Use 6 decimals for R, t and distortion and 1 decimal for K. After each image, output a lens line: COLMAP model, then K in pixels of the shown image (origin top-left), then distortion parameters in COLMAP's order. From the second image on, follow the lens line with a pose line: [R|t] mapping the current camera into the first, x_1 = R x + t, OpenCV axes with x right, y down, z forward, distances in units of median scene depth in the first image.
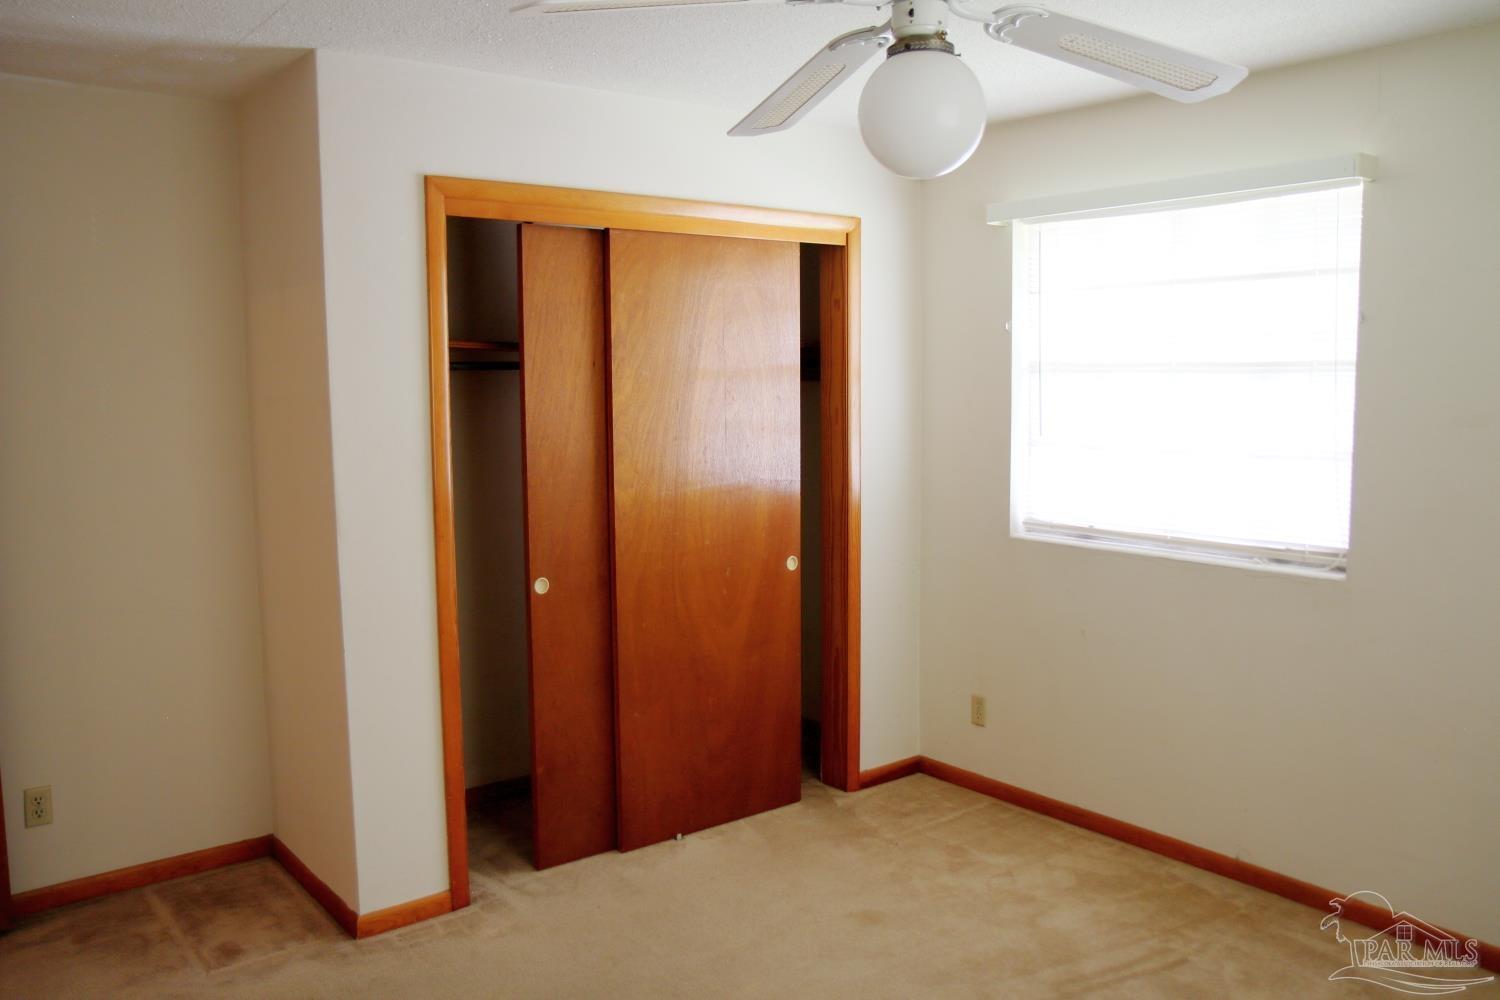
lens RADIAL K [[1183.7, 0, 742.3], [0, 1183.7, 497.2], [0, 0, 1]] dist [-0.115570, 0.121783]
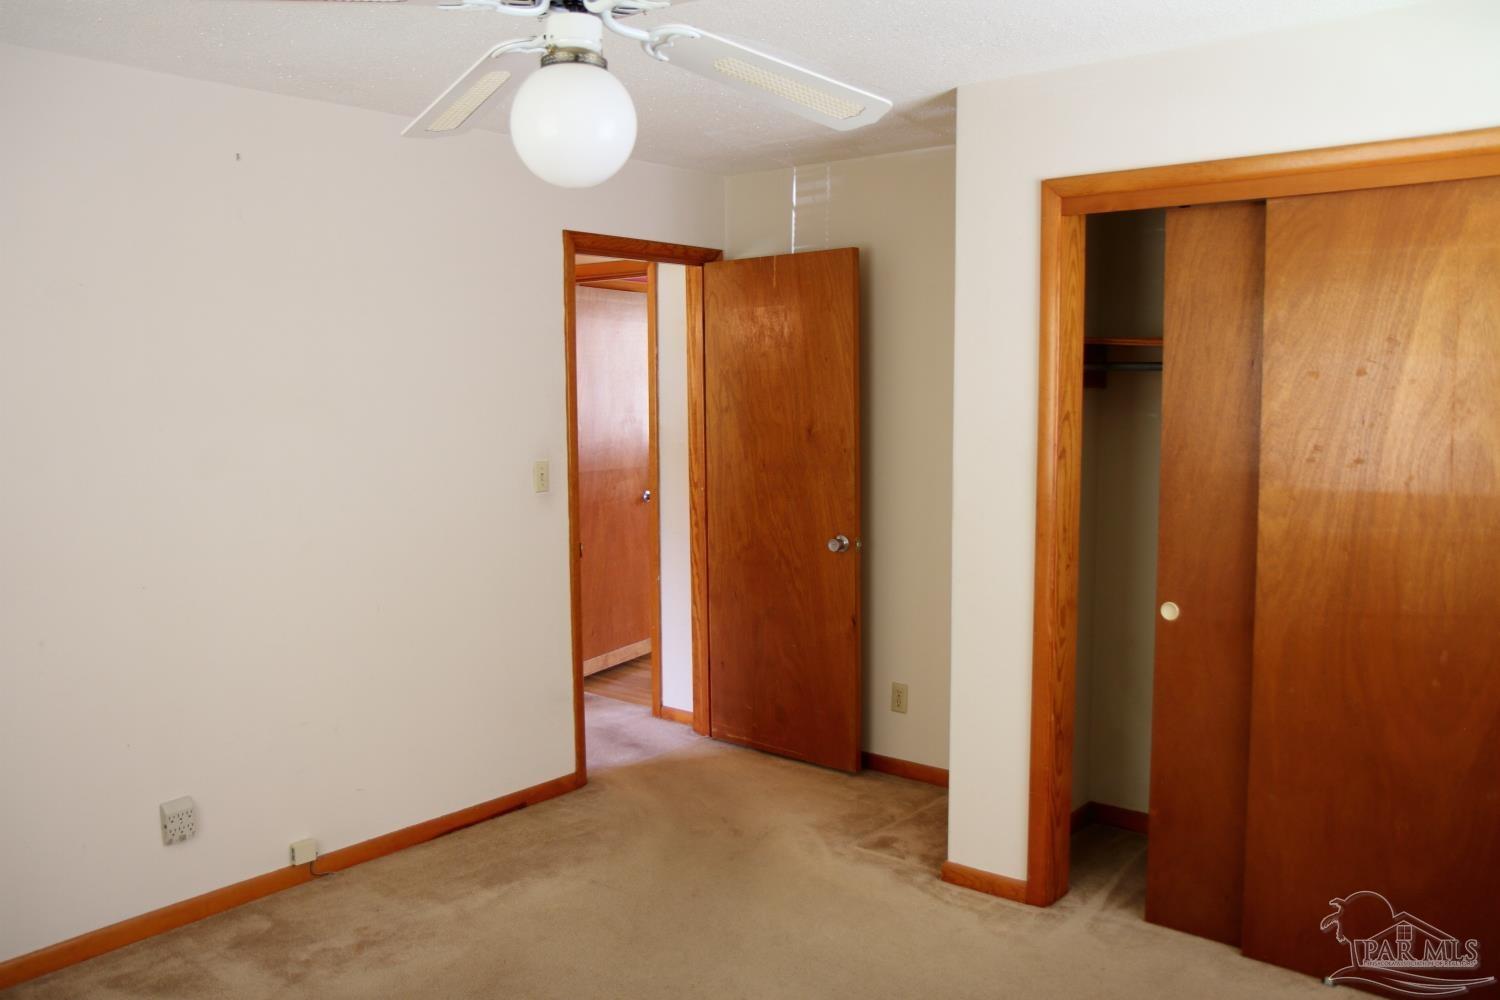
lens RADIAL K [[1183.7, 0, 742.3], [0, 1183.7, 497.2], [0, 0, 1]] dist [-0.115570, 0.121783]
pose [[0.212456, 0.100265, -0.972013, 0.616860], [-0.091753, 0.992374, 0.082310, -0.054705], [0.972853, 0.071698, 0.220036, 0.481945]]
